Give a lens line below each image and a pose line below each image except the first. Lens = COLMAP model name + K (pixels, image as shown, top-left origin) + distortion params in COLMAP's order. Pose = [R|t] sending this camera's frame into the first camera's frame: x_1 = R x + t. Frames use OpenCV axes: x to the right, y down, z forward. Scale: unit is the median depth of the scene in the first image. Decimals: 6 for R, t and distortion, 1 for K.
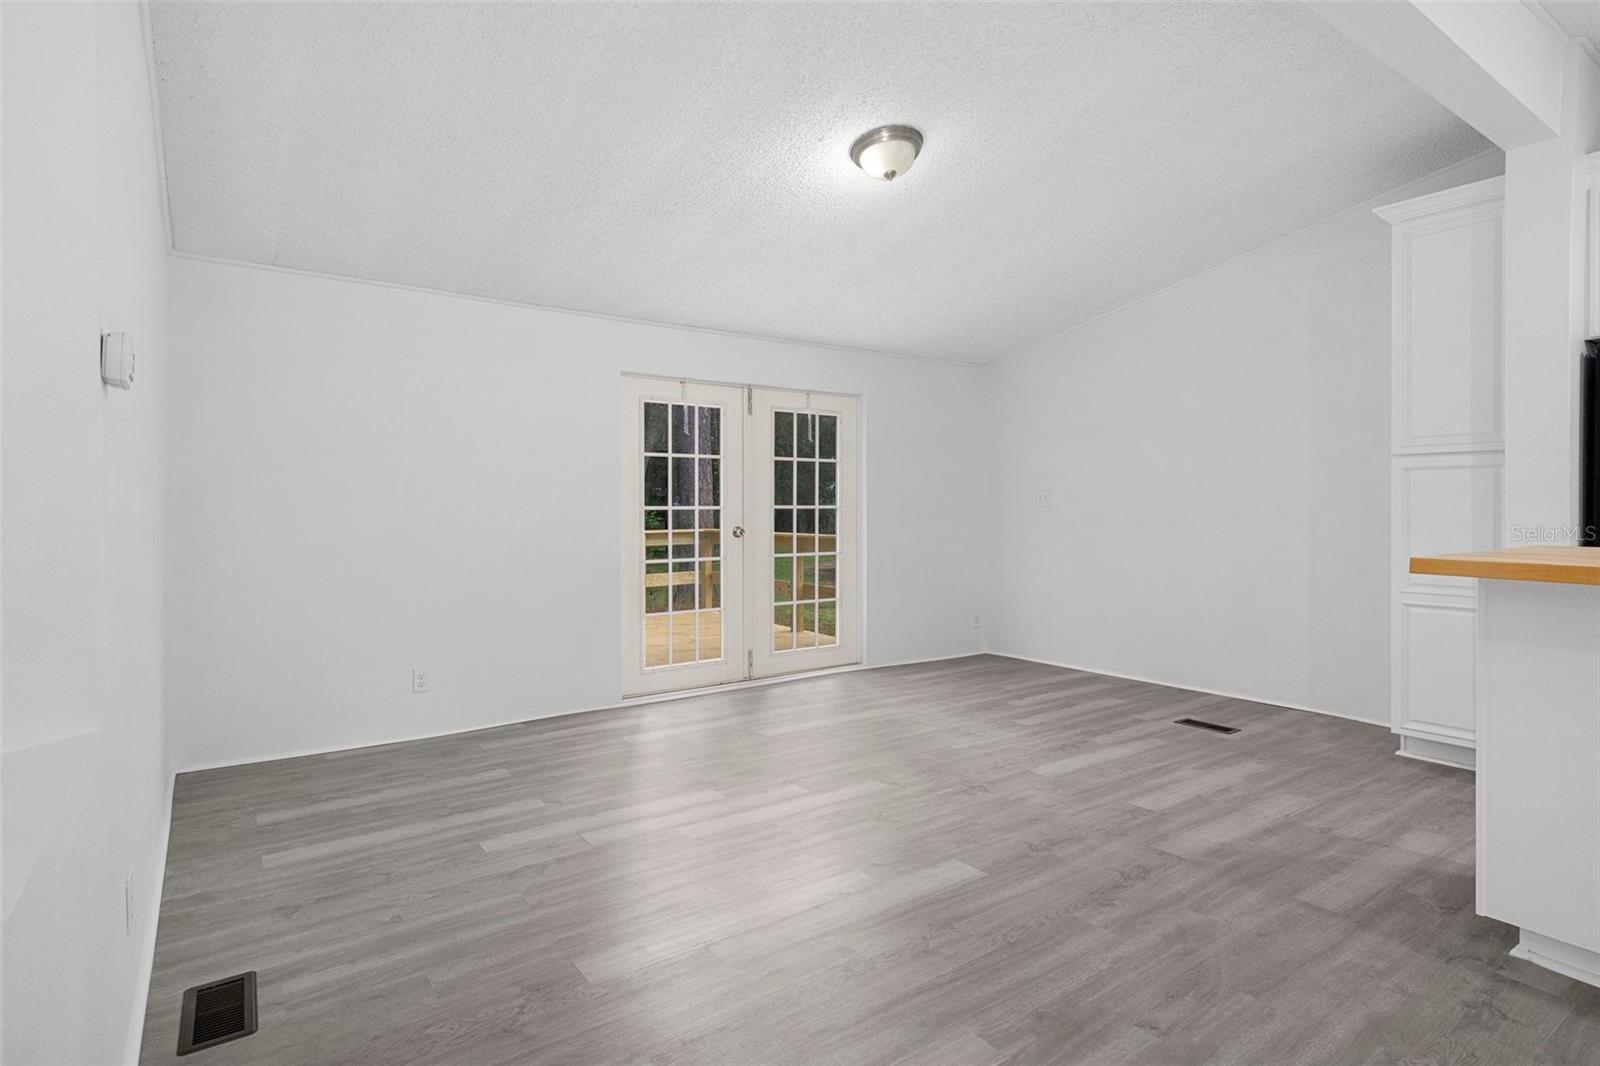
lens RADIAL K [[831.0, 0, 796.4], [0, 831.0, 507.1], [0, 0, 1]] dist [0.003466, 0.001426]
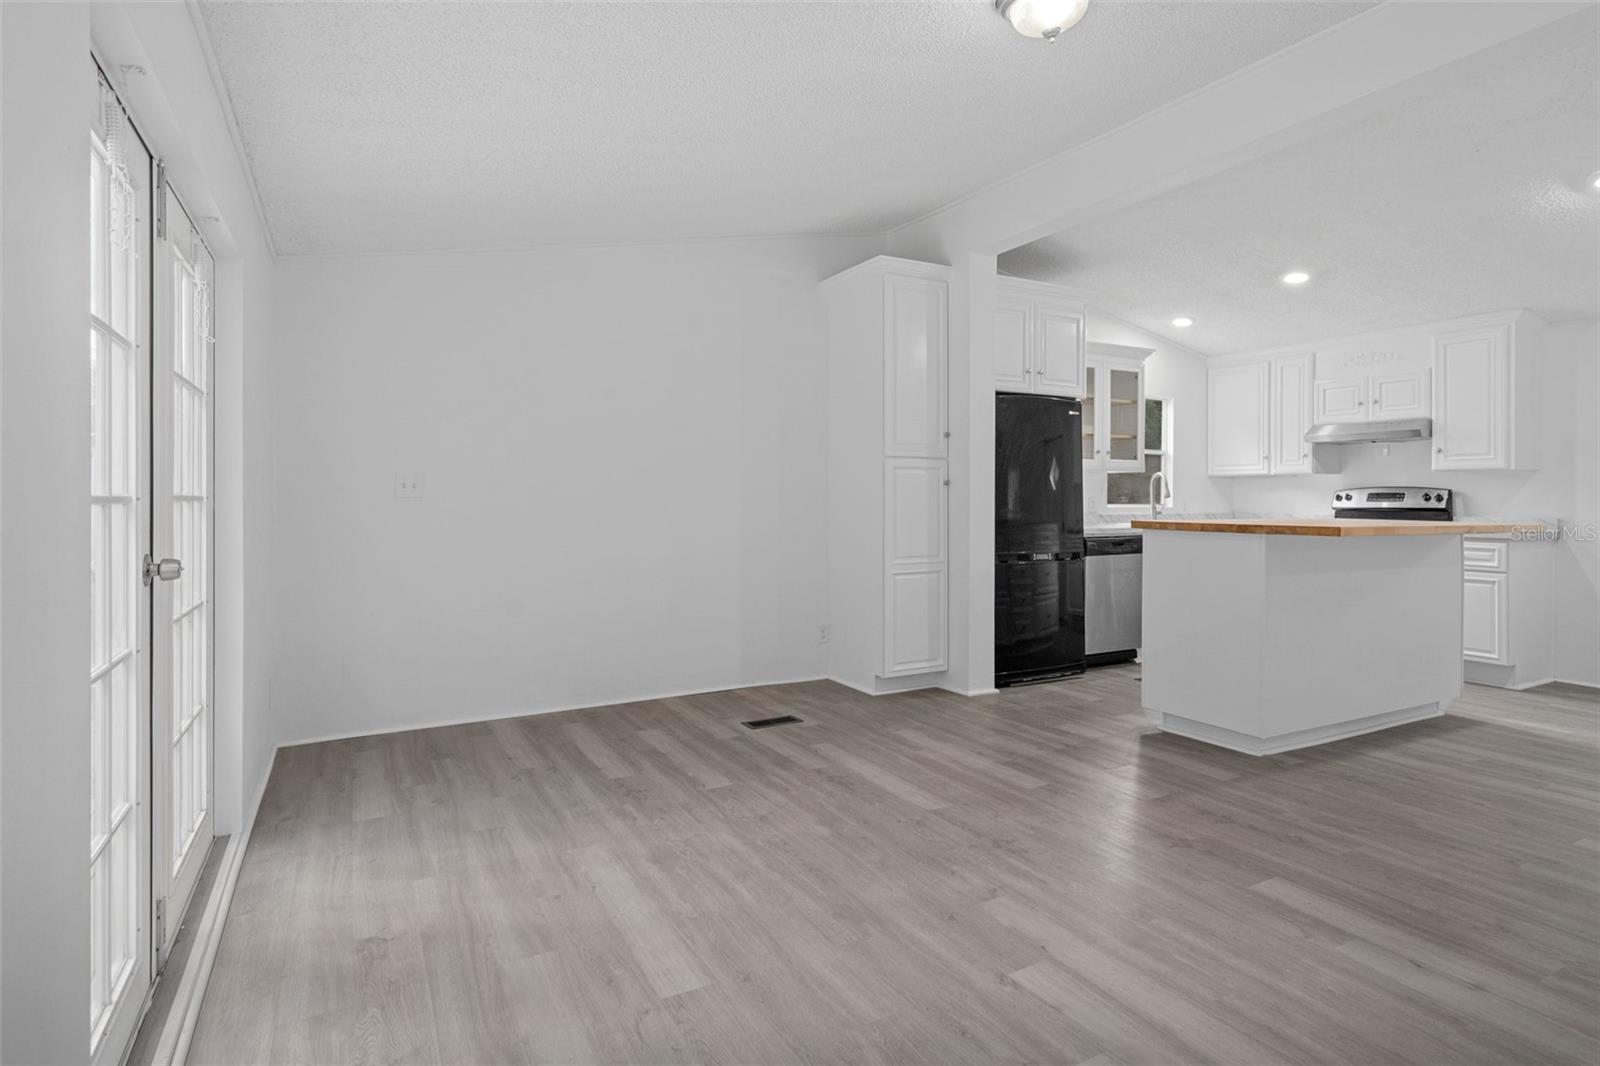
lens RADIAL K [[833.0, 0, 797.2], [0, 833.0, 499.2], [0, 0, 1]] dist [-0.000903, 0.002334]
pose [[0.122124, -0.001895, 0.992513, -0.636805], [0.002182, 0.999996, 0.001641, -0.000127], [-0.992512, 0.001965, 0.122128, 1.143224]]
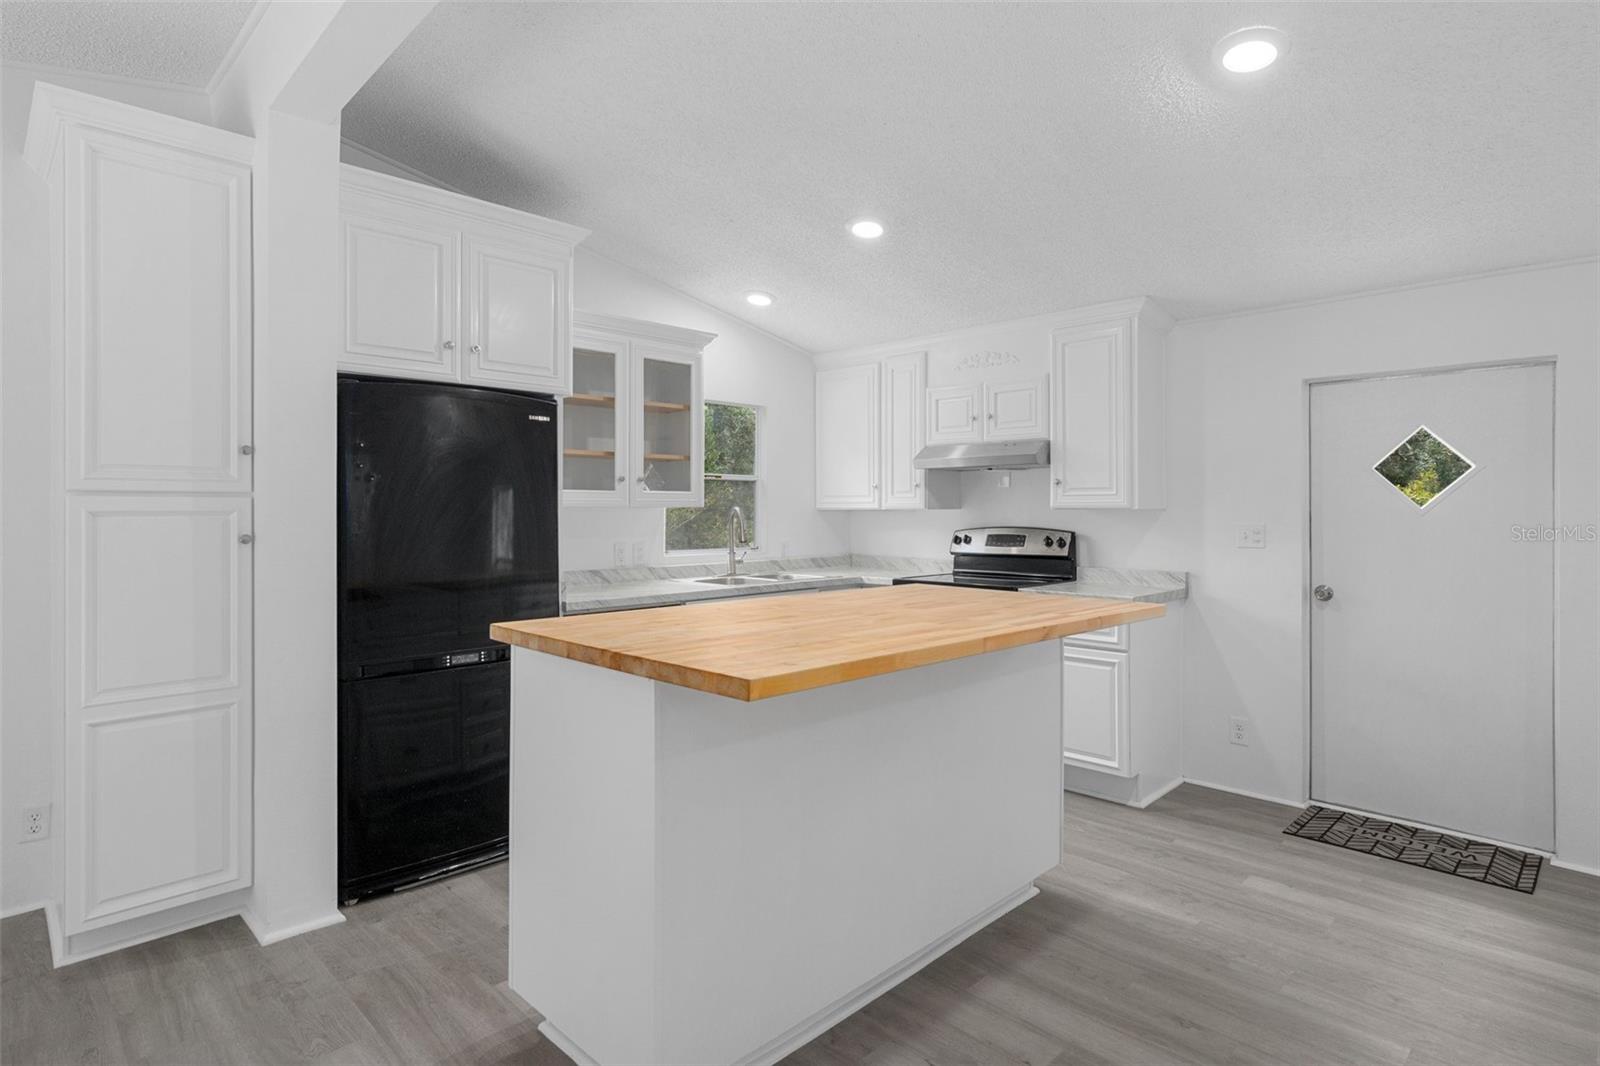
lens RADIAL K [[831.0, 0, 796.4], [0, 831.0, 507.1], [0, 0, 1]] dist [0.003466, 0.001426]
pose [[-0.162980, 0.004608, 0.986619, 0.010882], [0.004502, 0.999982, -0.003927, -0.052710], [-0.986619, 0.003802, -0.162998, 0.656296]]
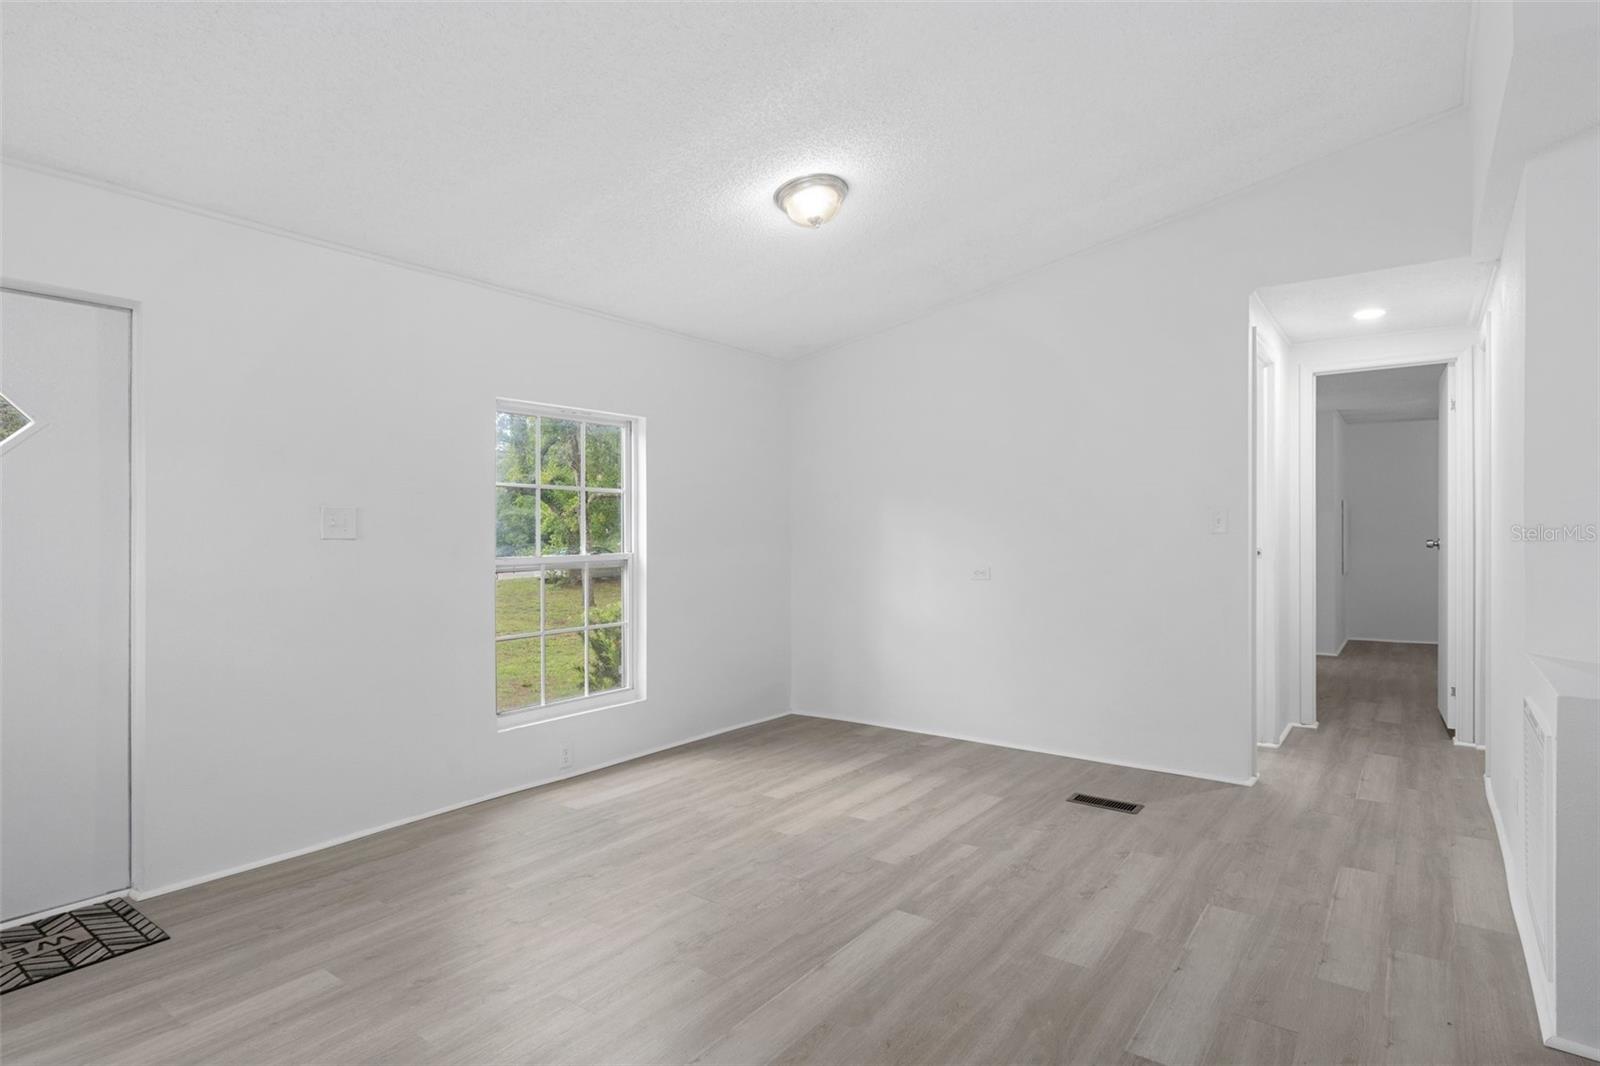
lens RADIAL K [[832.1, 0, 794.0], [0, 832.1, 530.3], [0, 0, 1]] dist [0.002814, 0.000031]
pose [[-0.952757, 0.002938, -0.303719, 0.460409], [0.000815, 0.999974, 0.007114, -0.007583], [0.303732, 0.006530, -0.952735, 0.611708]]
